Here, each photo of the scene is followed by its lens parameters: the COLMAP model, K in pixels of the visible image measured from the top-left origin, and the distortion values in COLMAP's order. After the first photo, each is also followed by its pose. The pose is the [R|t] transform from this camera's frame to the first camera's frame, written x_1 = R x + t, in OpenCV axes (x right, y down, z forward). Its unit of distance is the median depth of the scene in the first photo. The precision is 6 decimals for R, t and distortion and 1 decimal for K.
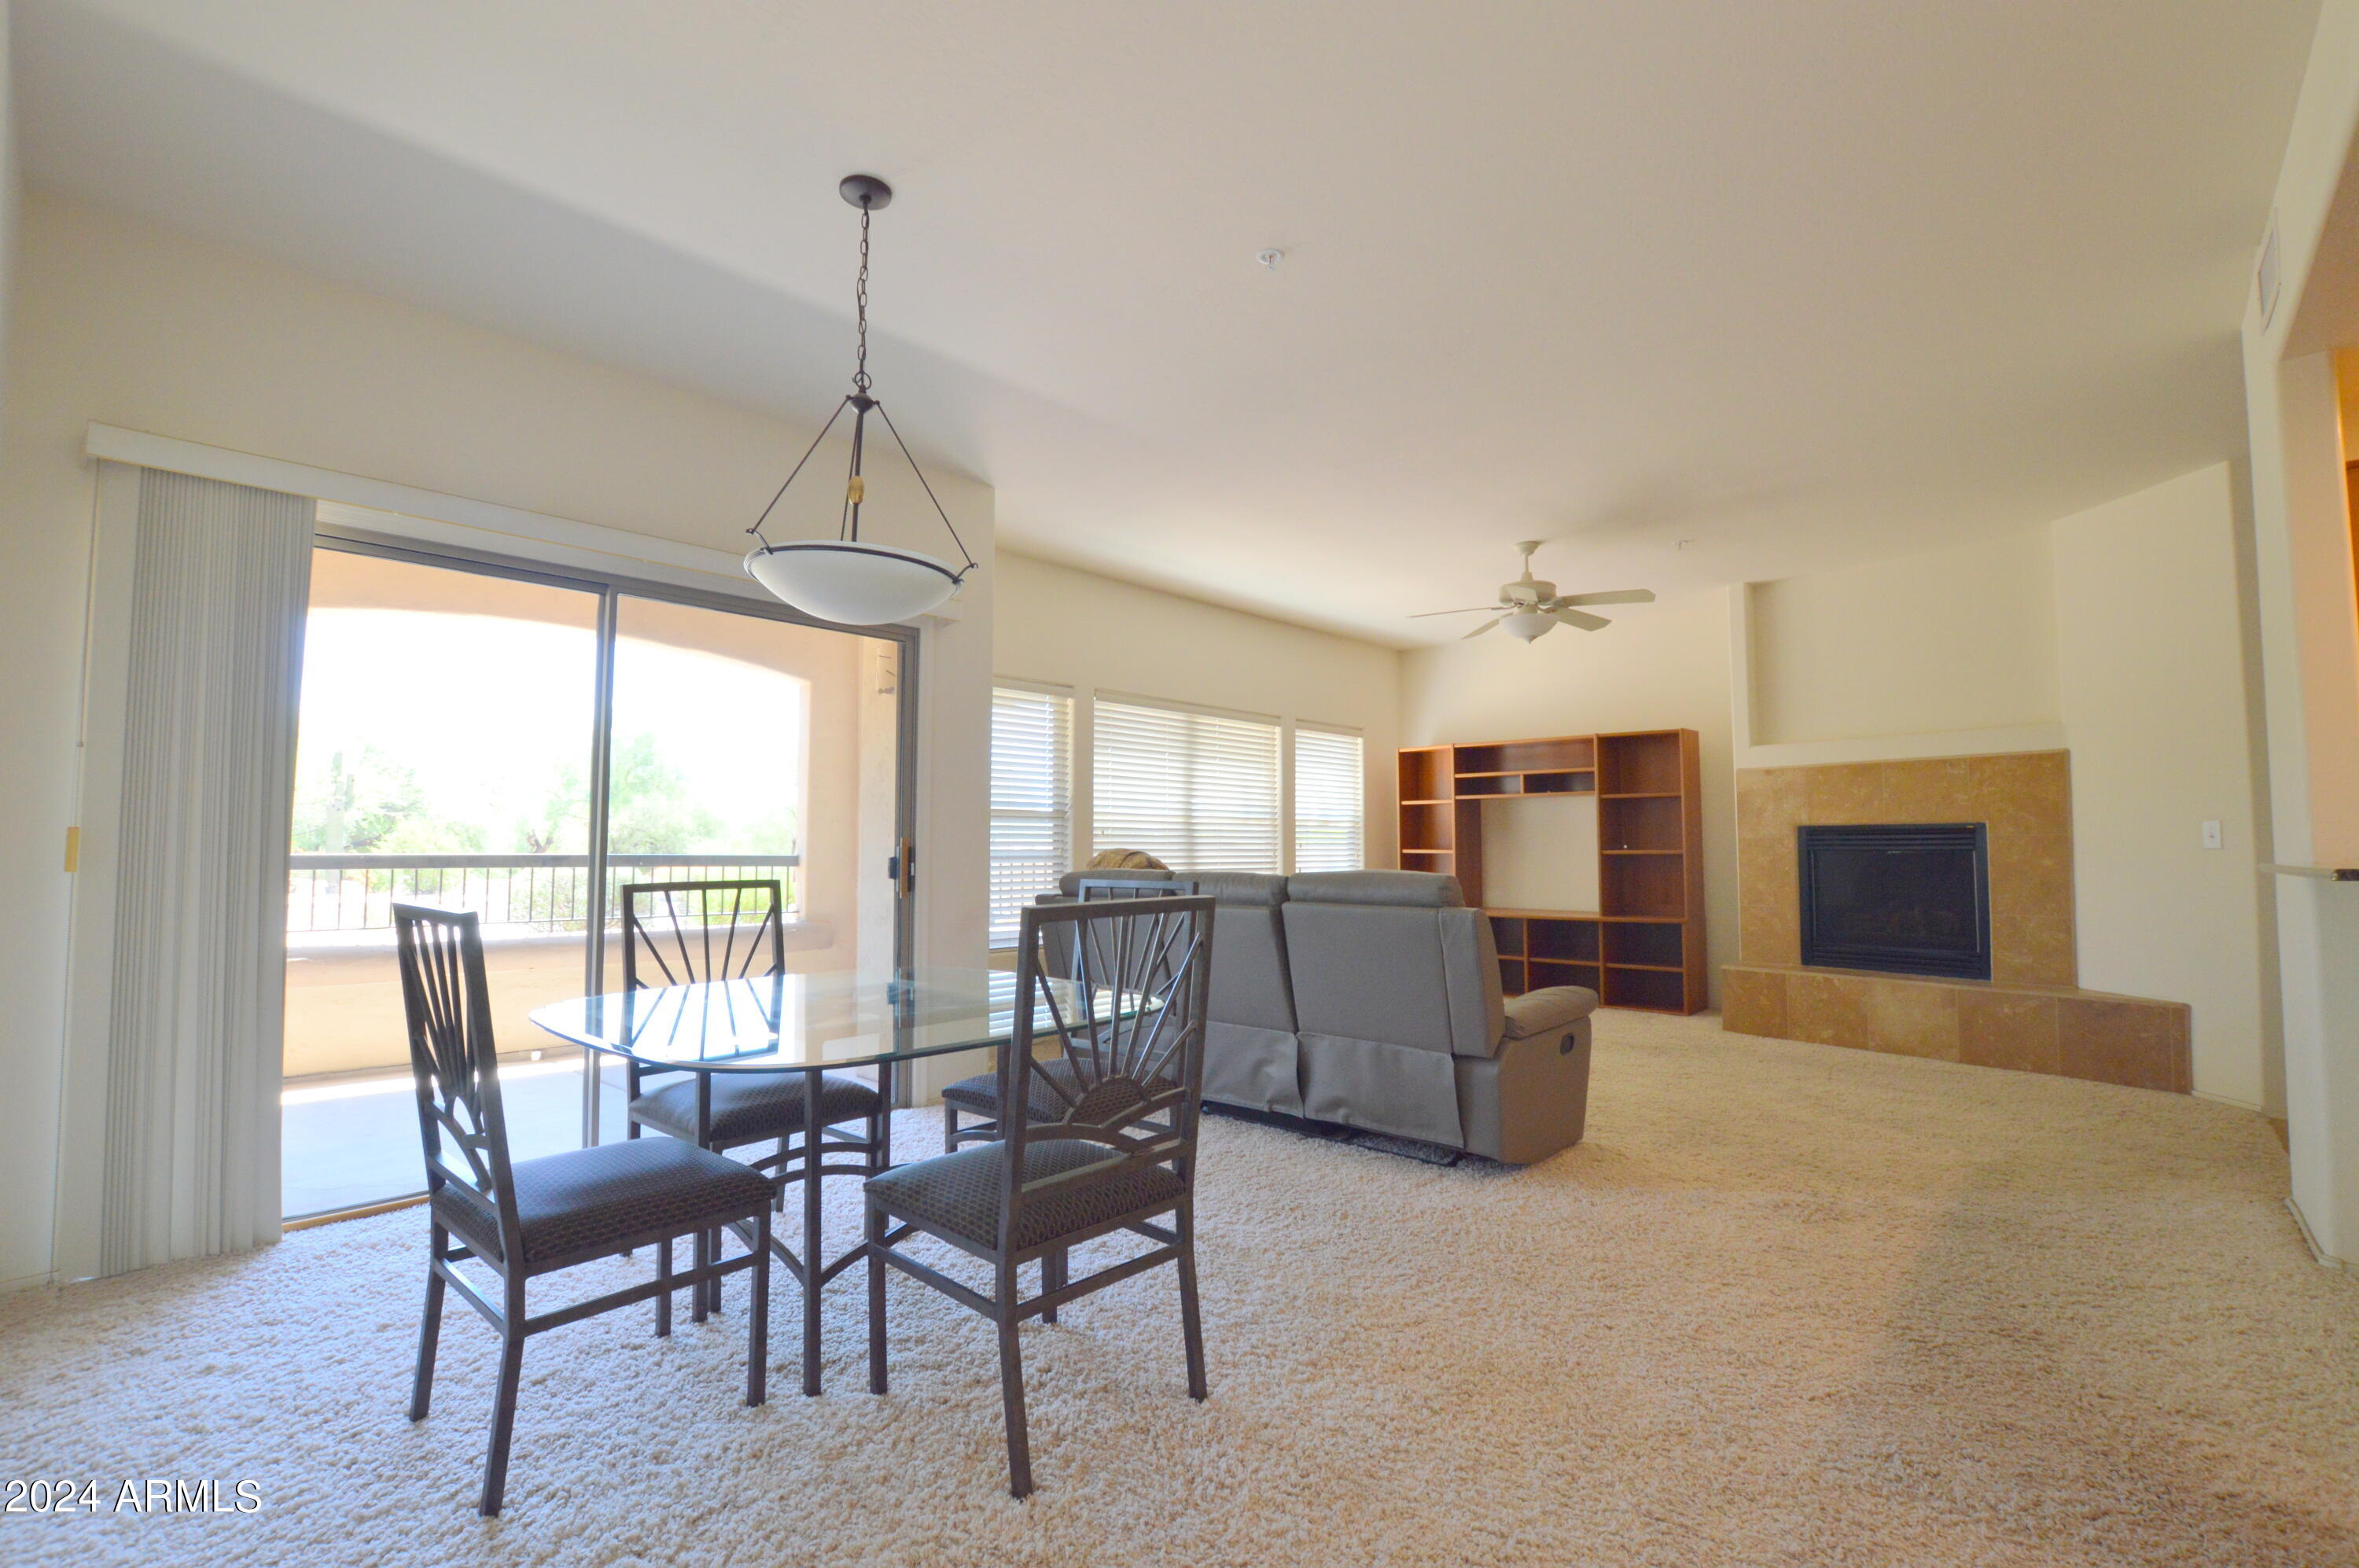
lens RADIAL K [[1055.0, 0, 1186.1], [0, 1055.0, 788.9], [0, 0, 1]] dist [-0.028150, 0.003081]
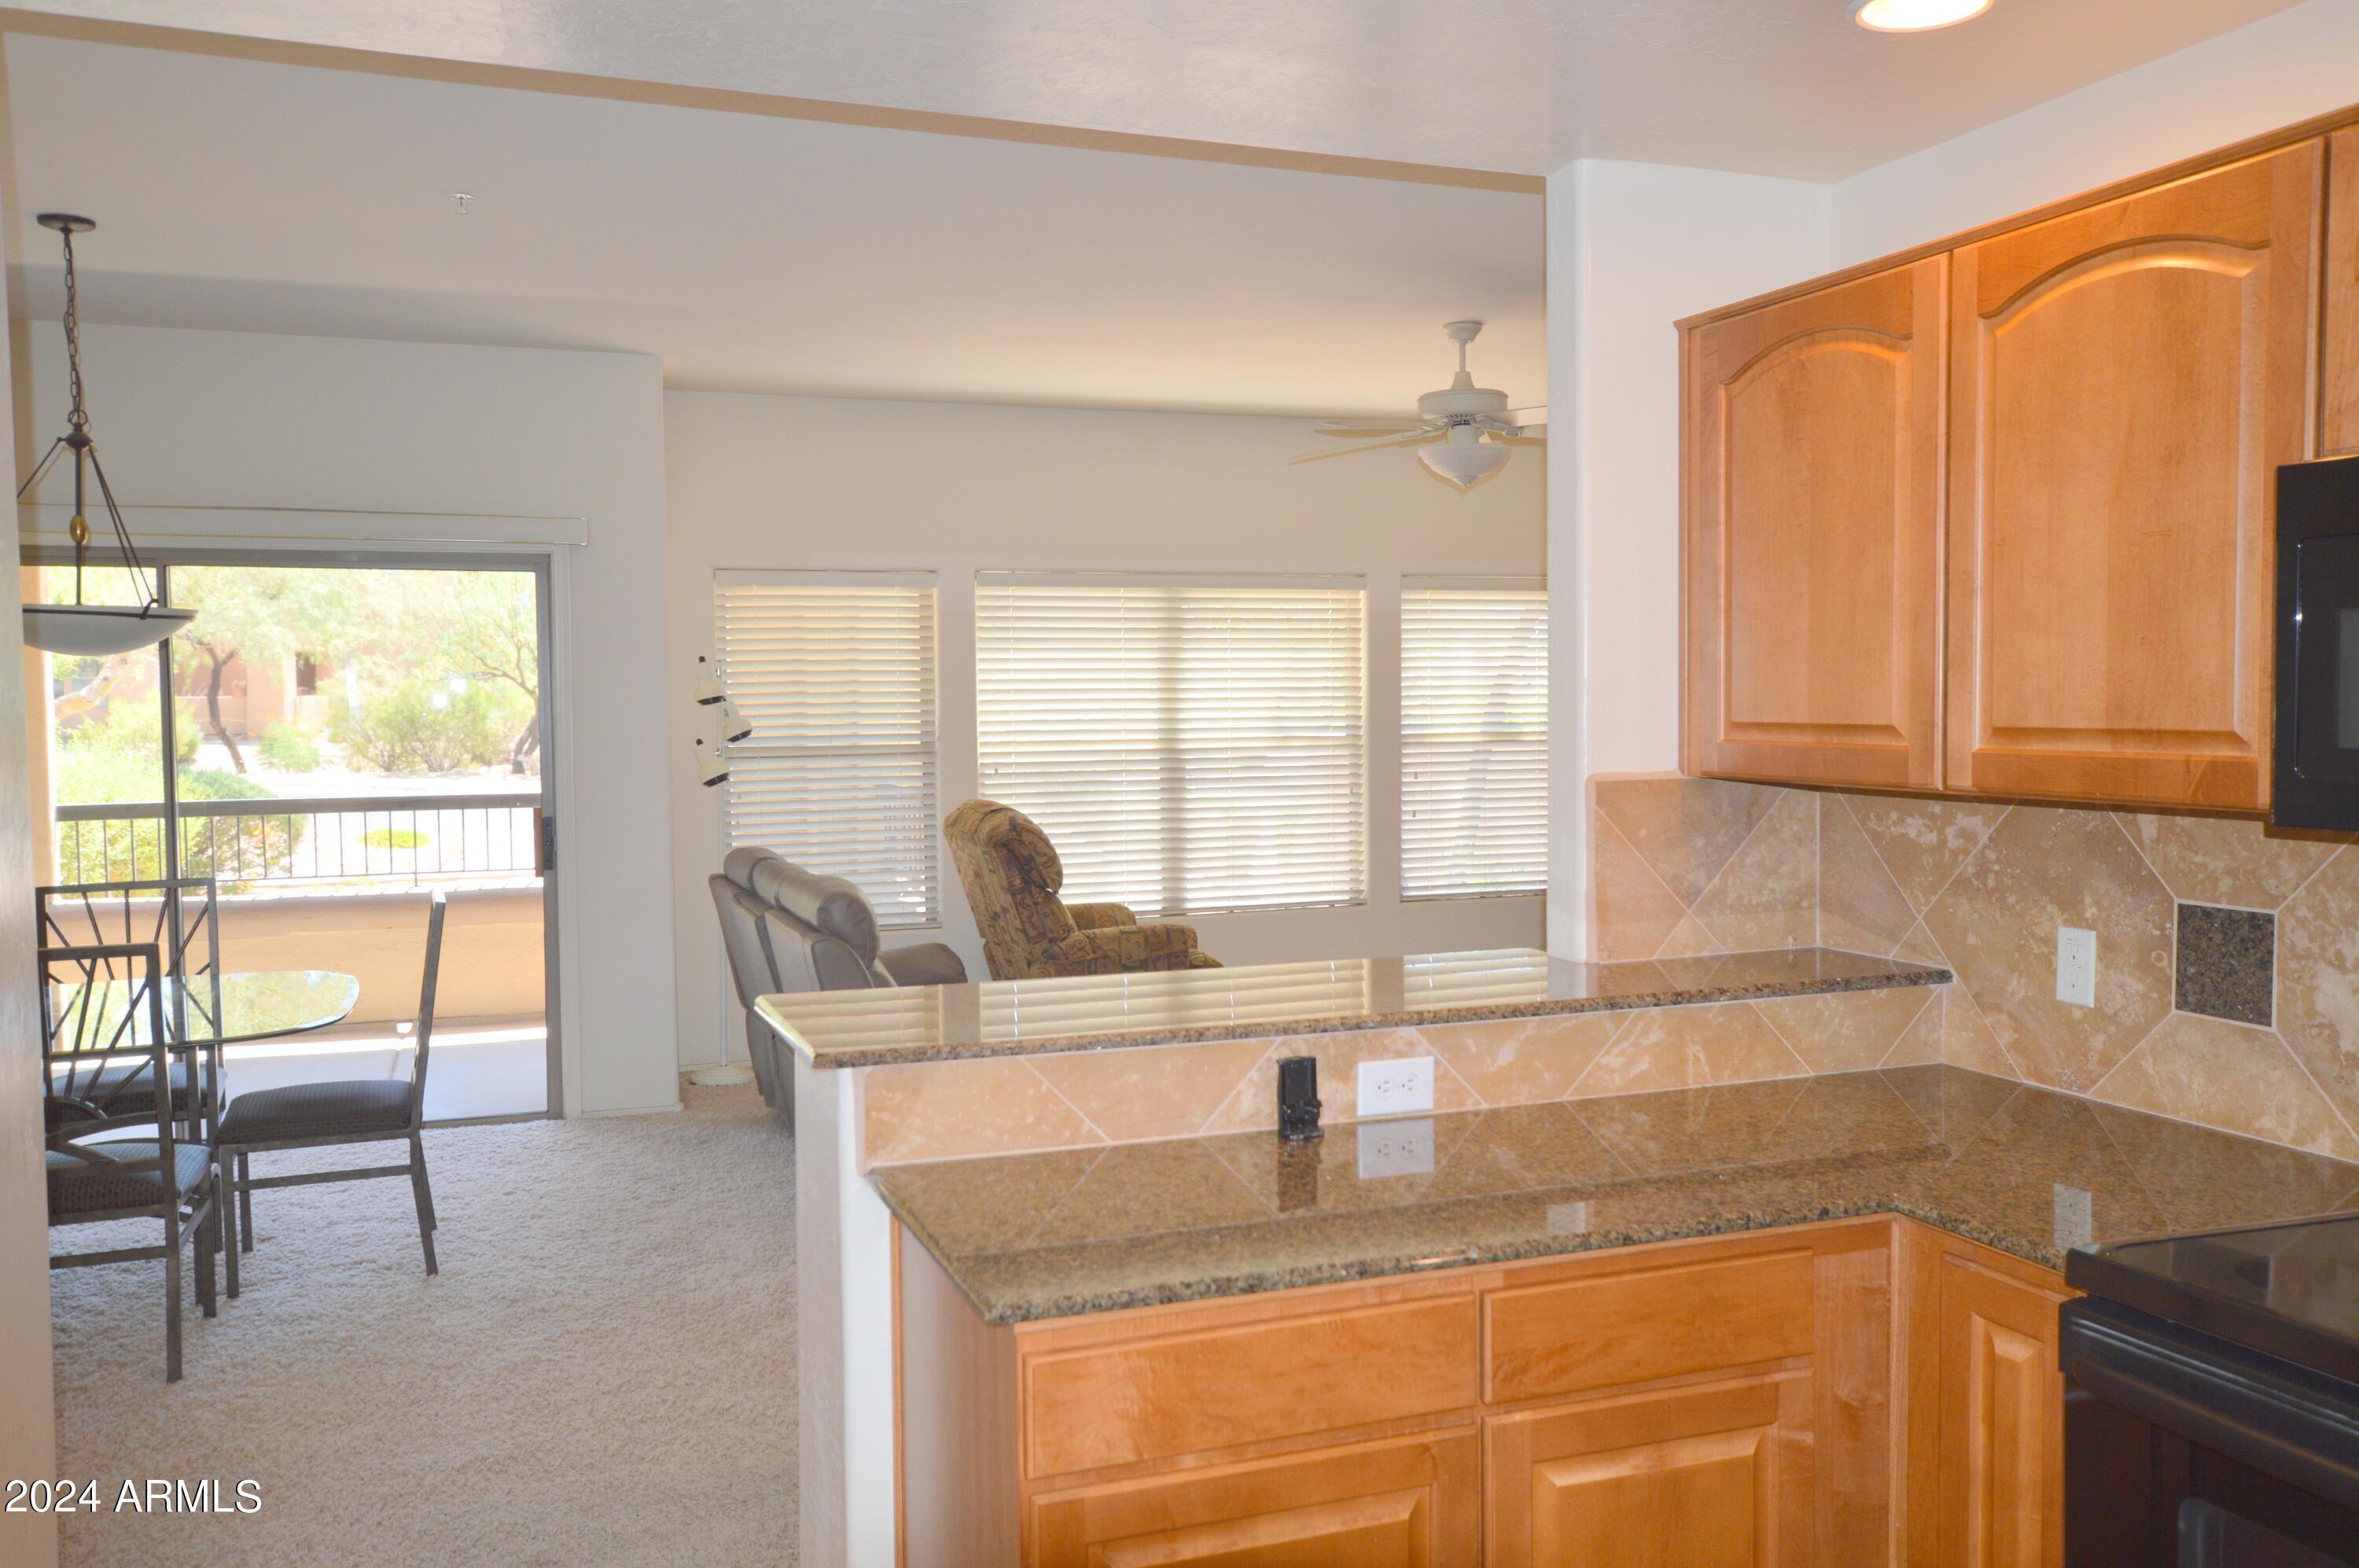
lens RADIAL K [[1918.5, 0, 1196.0], [0, 1918.5, 789.7], [0, 0, 1]] dist [-0.001788, 0.033712]
pose [[0.892660, 0.014302, -0.450505, 0.623624], [0.035676, 0.994119, 0.102251, -0.073871], [0.449317, -0.107347, 0.886899, -0.091136]]
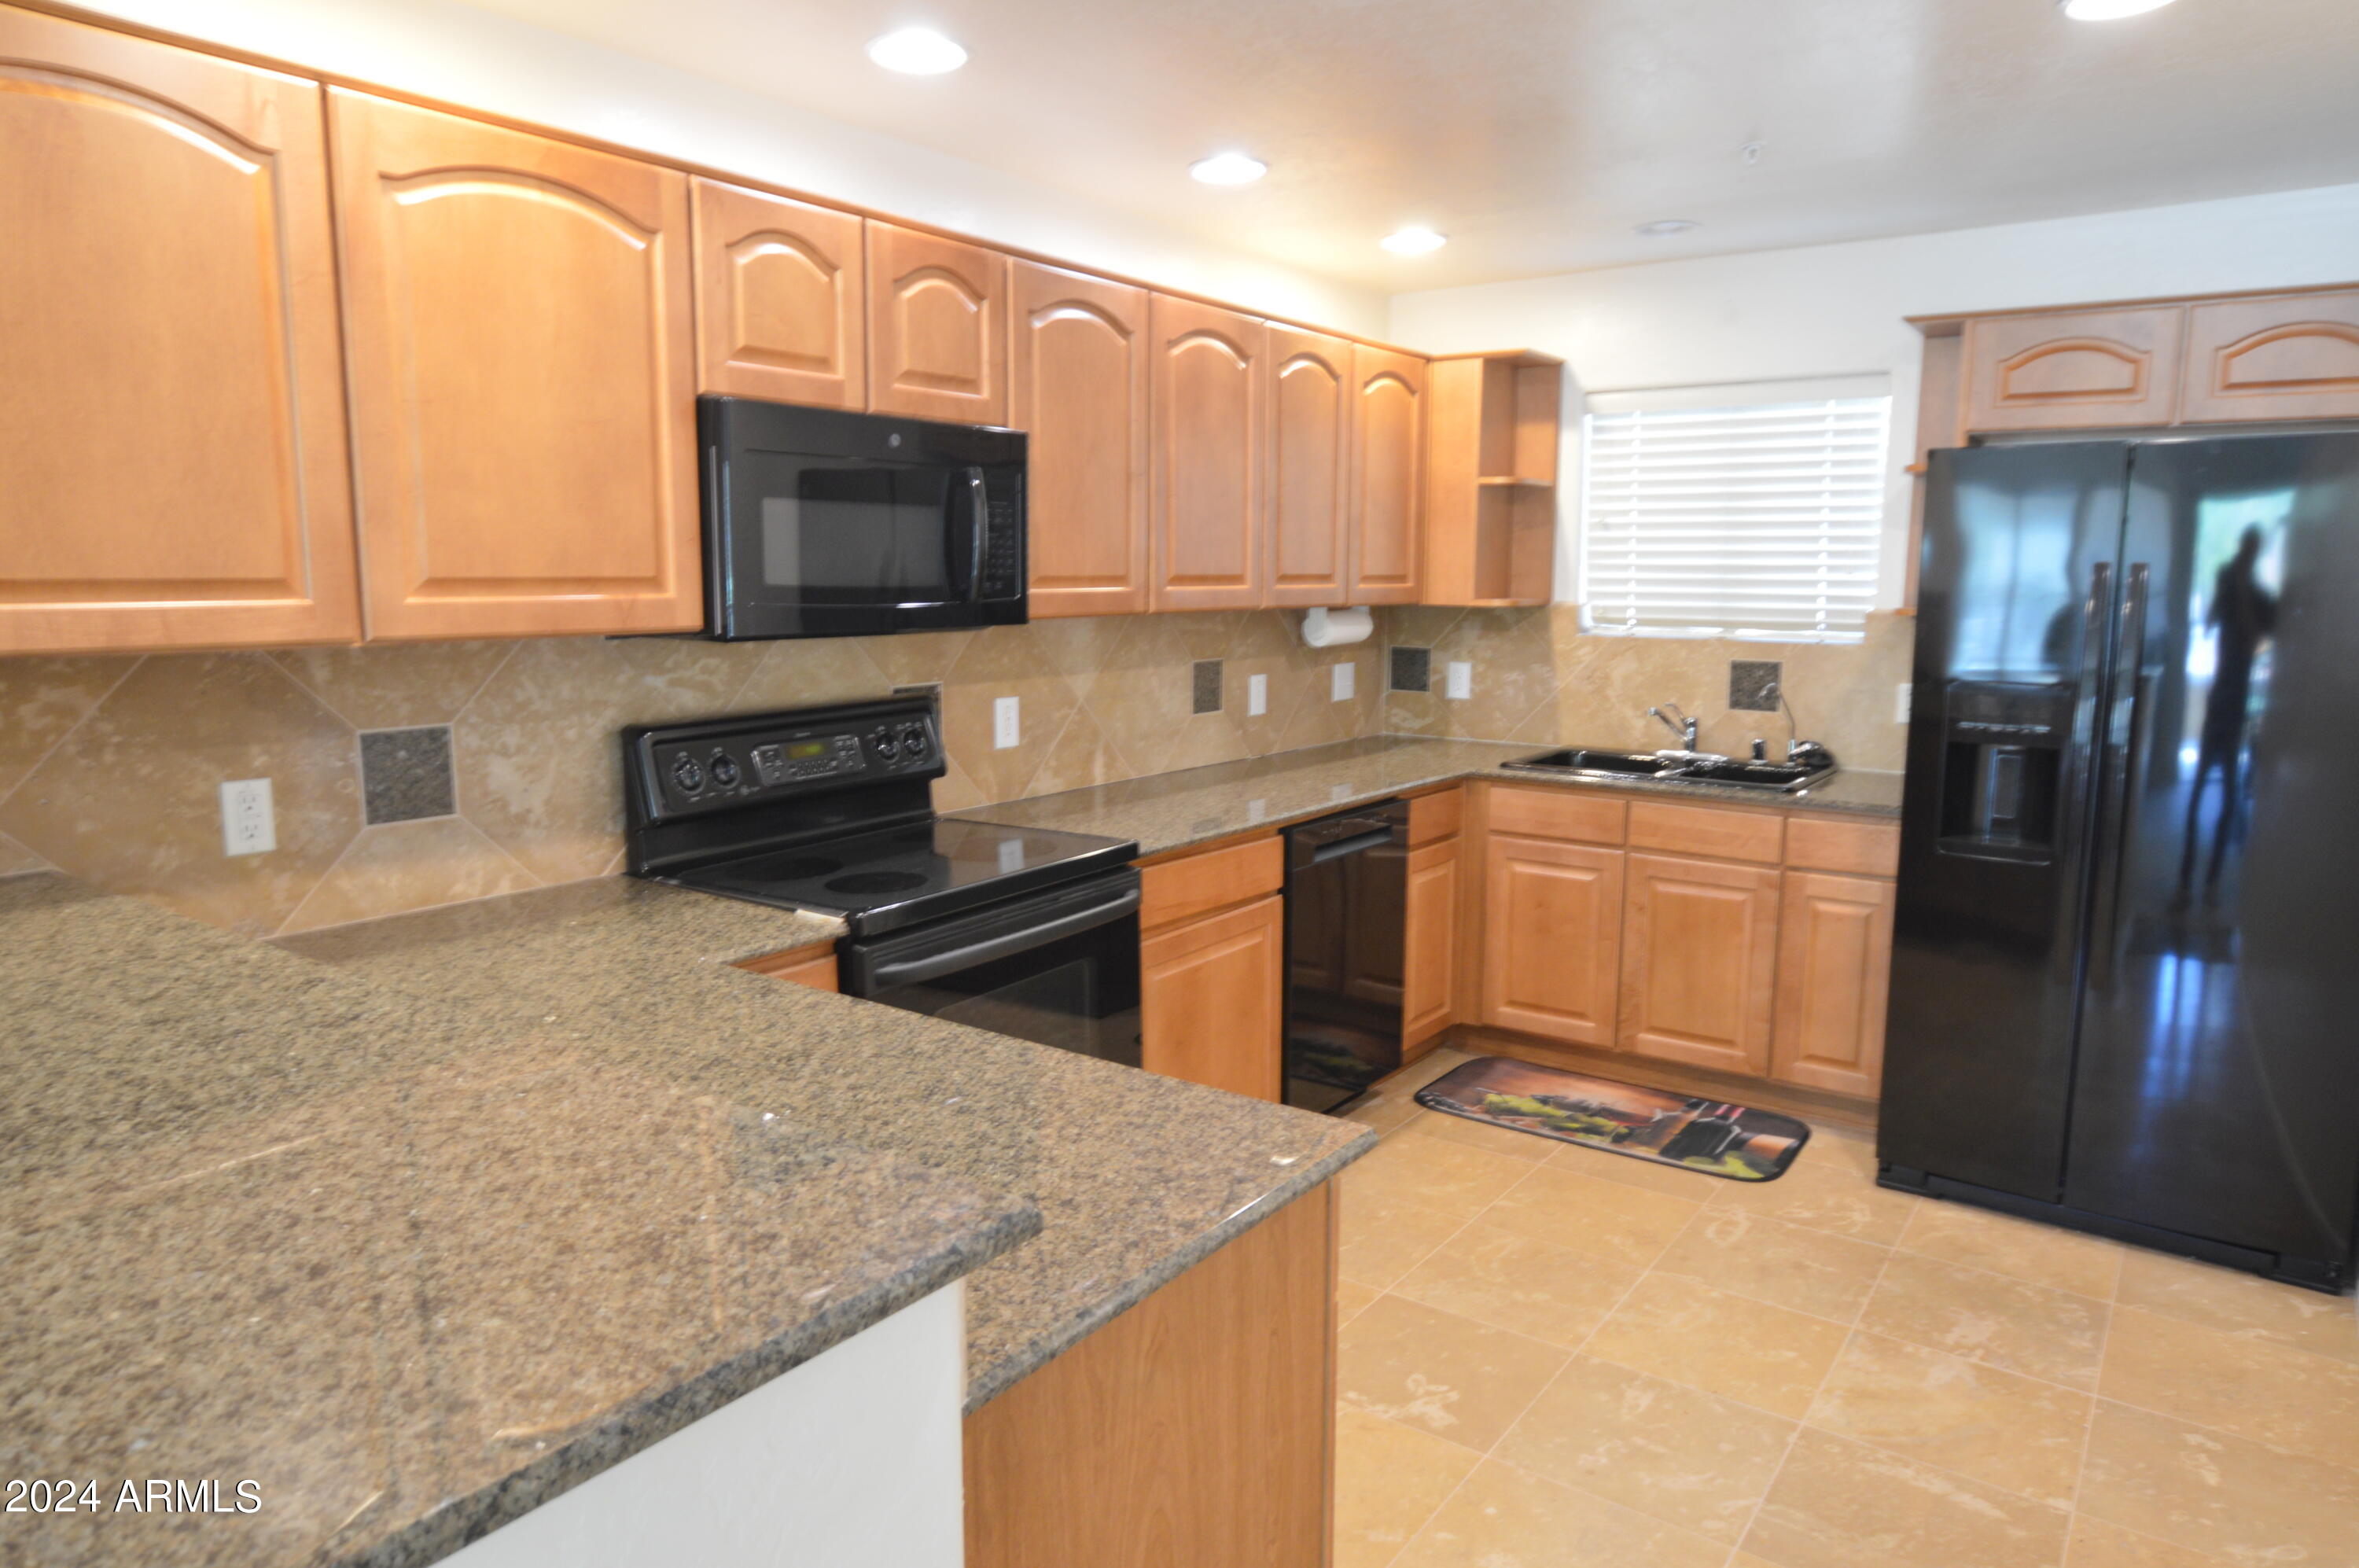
lens RADIAL K [[1478.2, 0, 1175.0], [0, 1478.2, 782.5], [0, 0, 1]] dist [-0.019953, -0.000384]
pose [[-0.114230, -0.142984, 0.983111, 0.226917], [-0.062511, 0.988662, 0.136528, -0.049197], [-0.991486, -0.045860, -0.121873, 0.224651]]
